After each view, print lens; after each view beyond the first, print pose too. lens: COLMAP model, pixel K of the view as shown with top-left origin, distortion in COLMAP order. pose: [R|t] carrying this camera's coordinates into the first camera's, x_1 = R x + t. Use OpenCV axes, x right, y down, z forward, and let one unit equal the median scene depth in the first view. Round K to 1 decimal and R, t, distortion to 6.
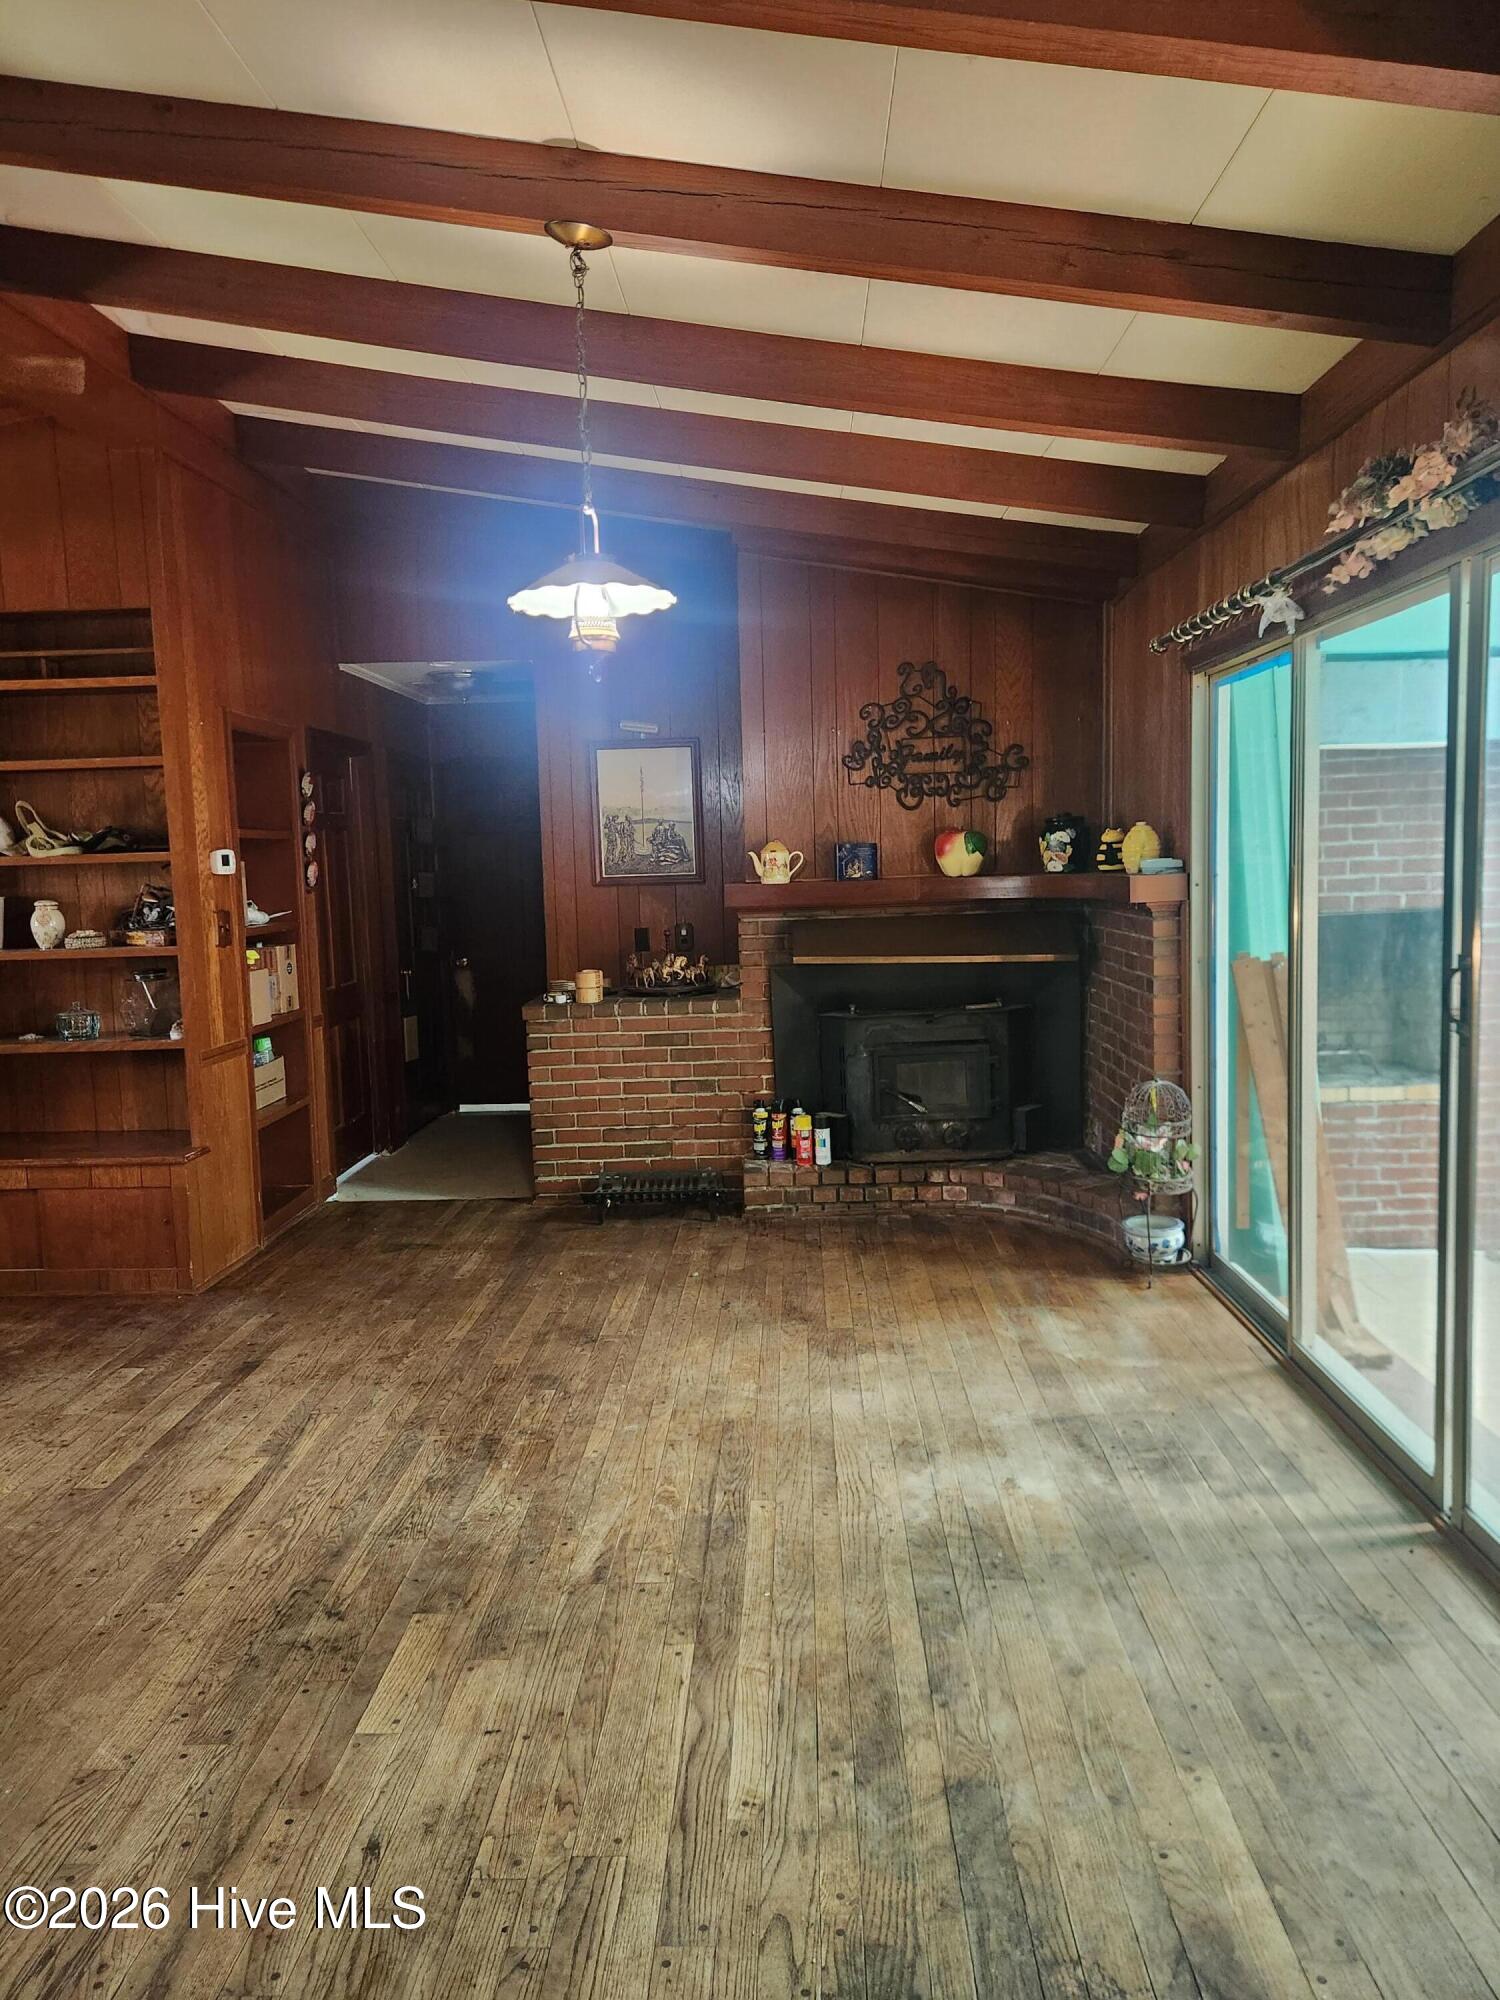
lens RADIAL K [[1334.3, 0, 734.9], [0, 1334.3, 998.6], [0, 0, 1]] dist [0.074645, -0.073535]
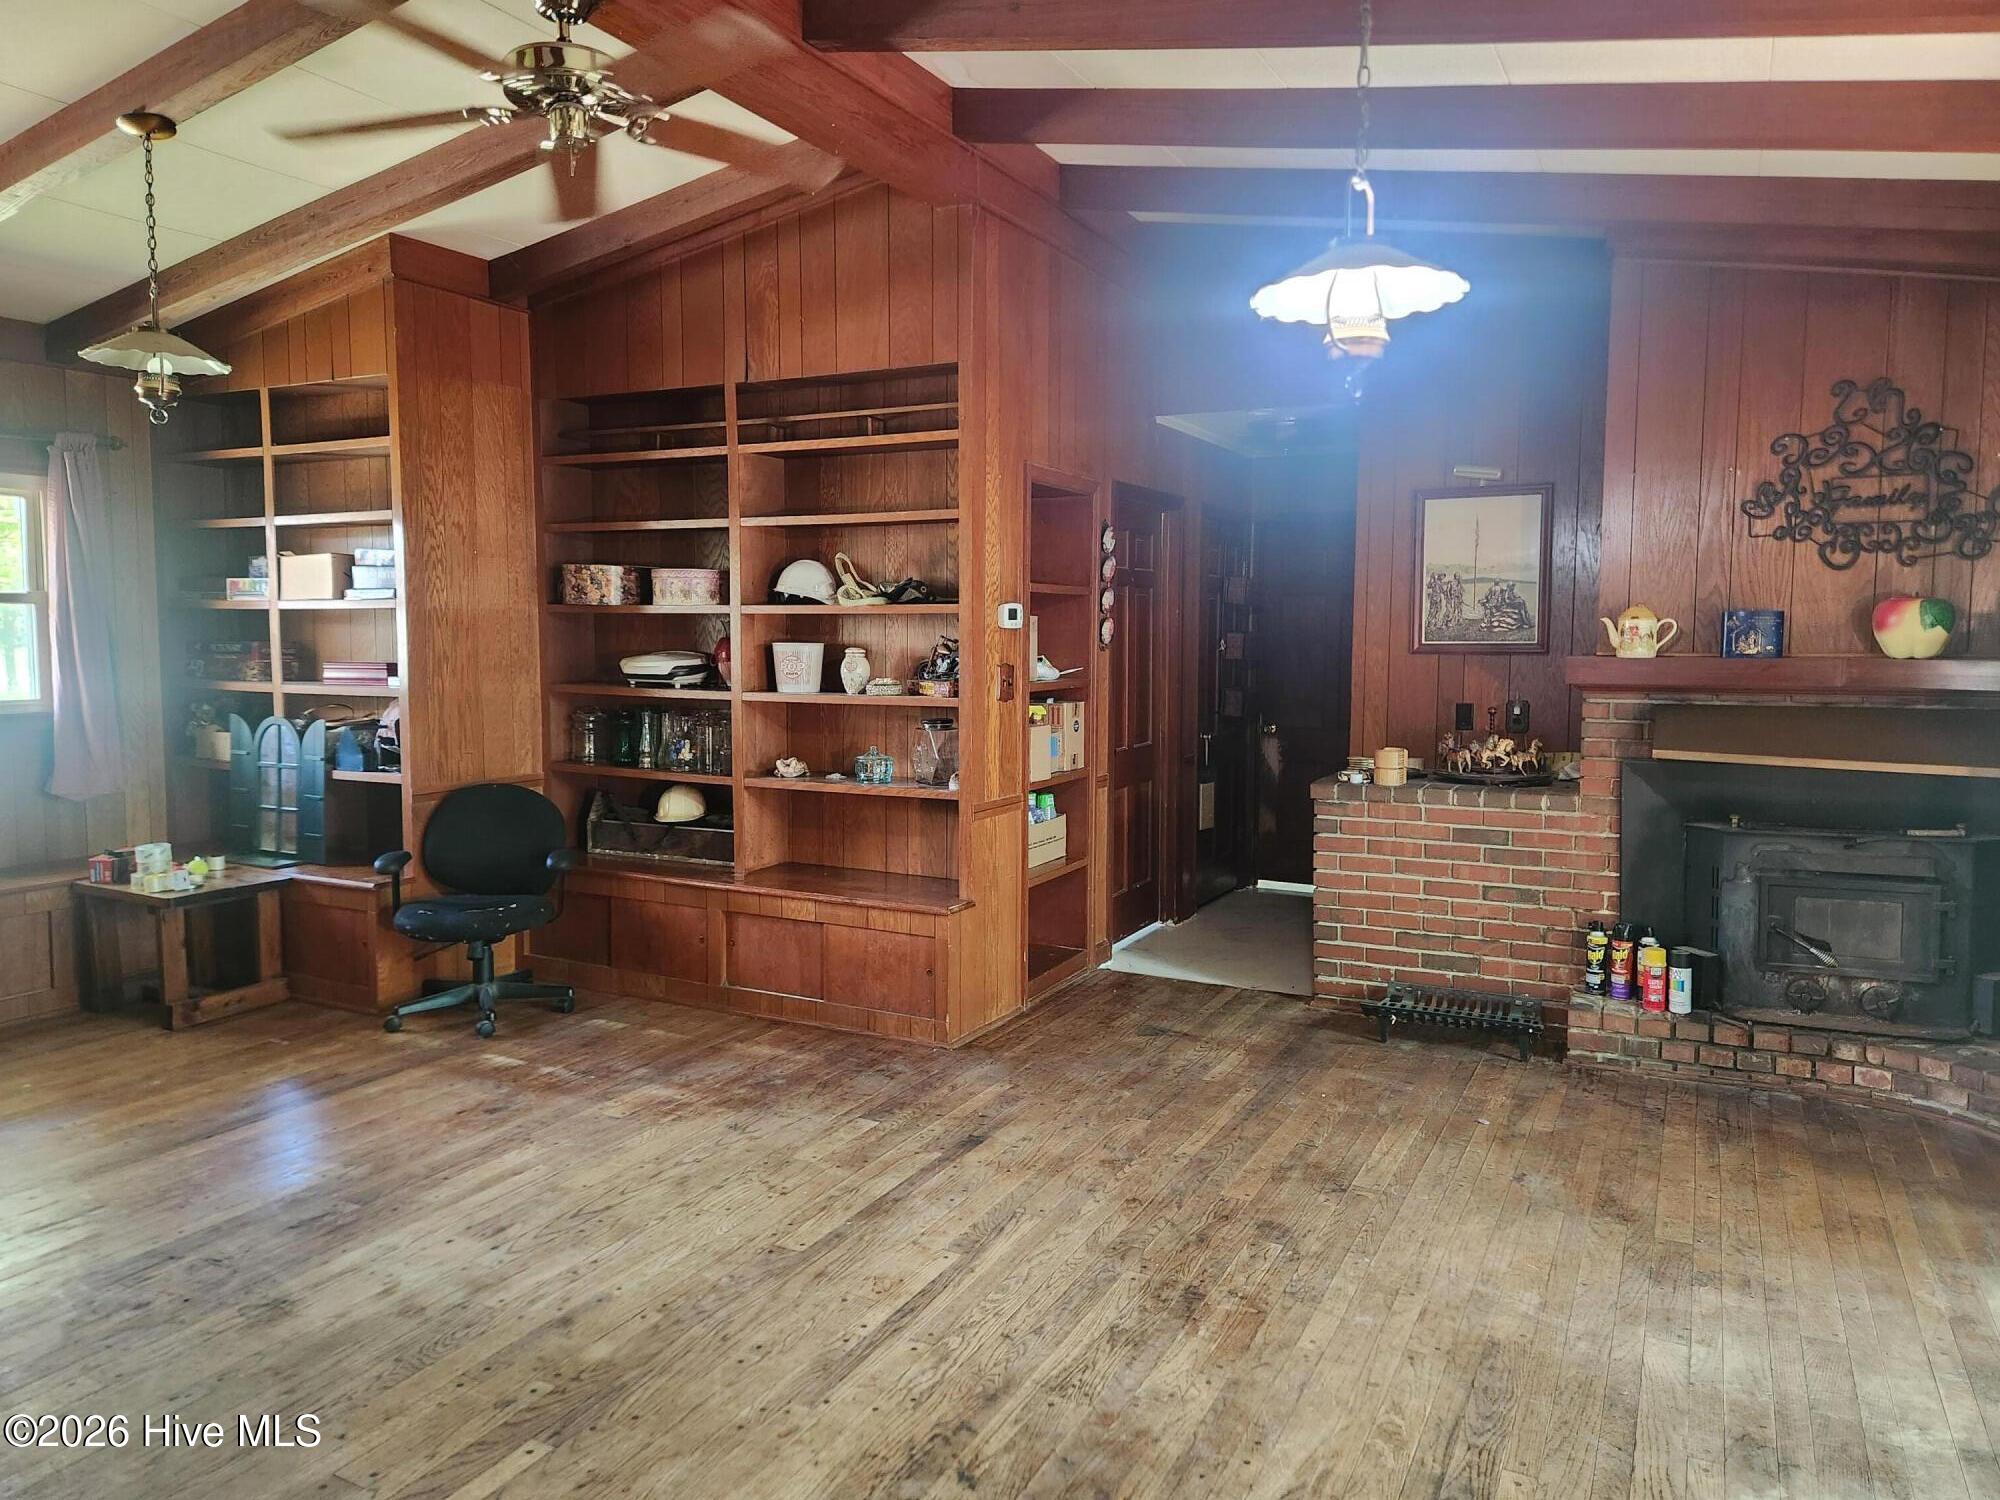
lens RADIAL K [[1334.3, 0, 1009.1], [0, 1334.3, 730.4], [0, 0, 1]] dist [0.074645, -0.073535]
pose [[0.908044, 0.062236, -0.414225, 0.029074], [-0.071869, 0.997384, -0.007695, -0.008893], [0.412662, 0.036757, 0.910142, 0.102038]]
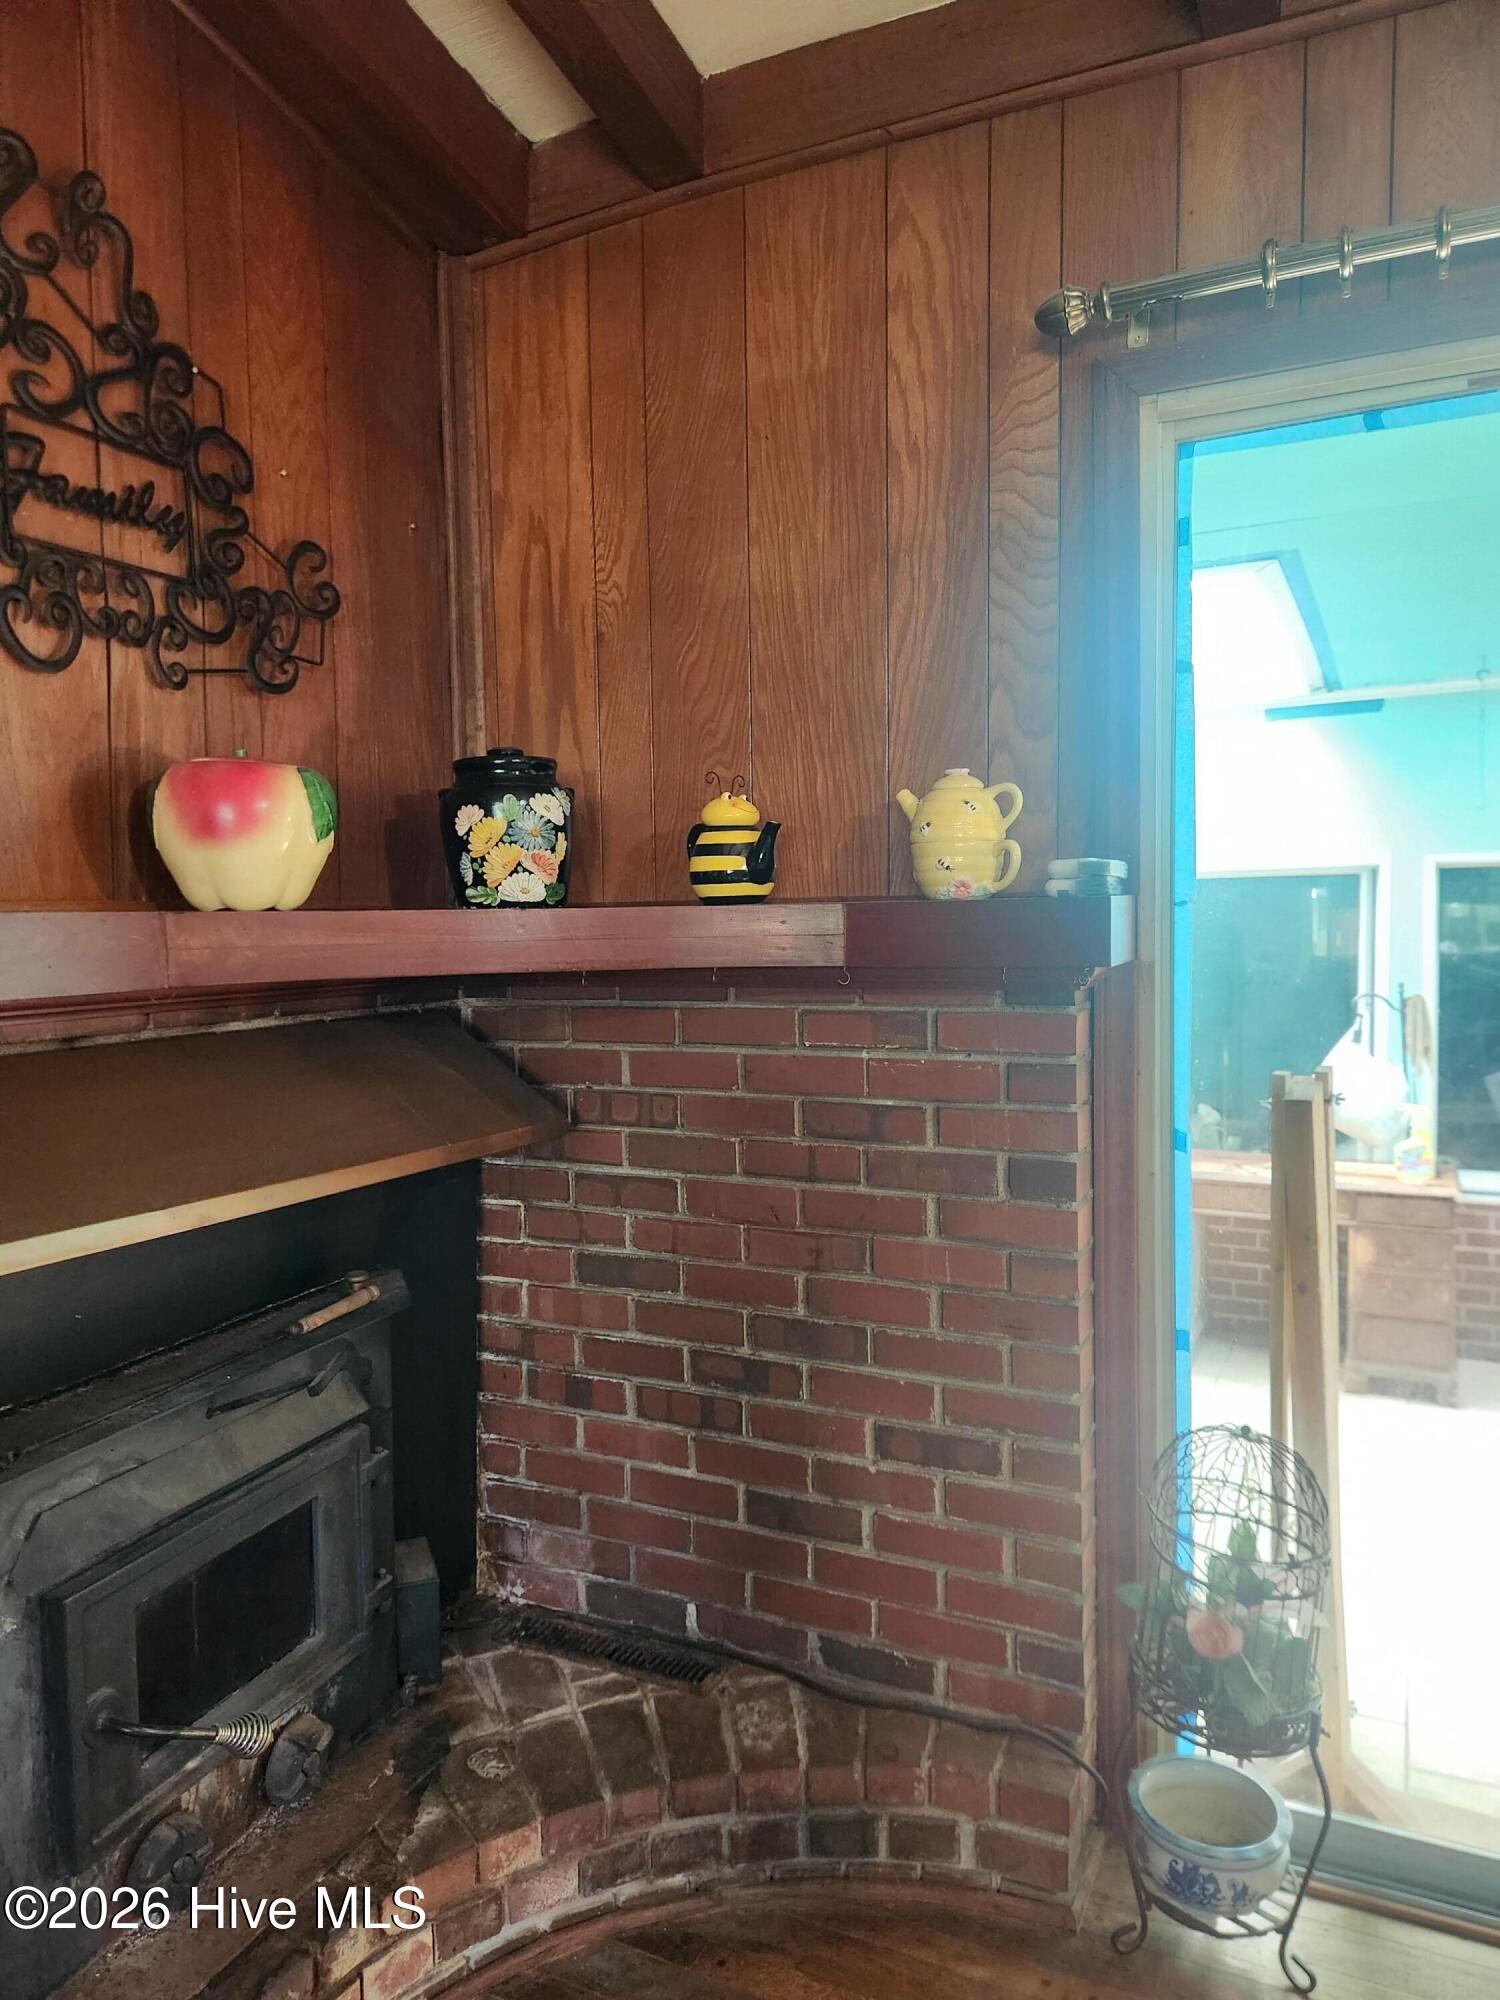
lens RADIAL K [[1334.3, 0, 741.7], [0, 1334.3, 1003.0], [0, 0, 1]] dist [0.074645, -0.073535]
pose [[0.407042, -0.033327, 0.912801, -0.075763], [0.092458, 0.995705, -0.004876, -0.061603], [-0.908718, 0.086381, 0.408374, 0.818242]]
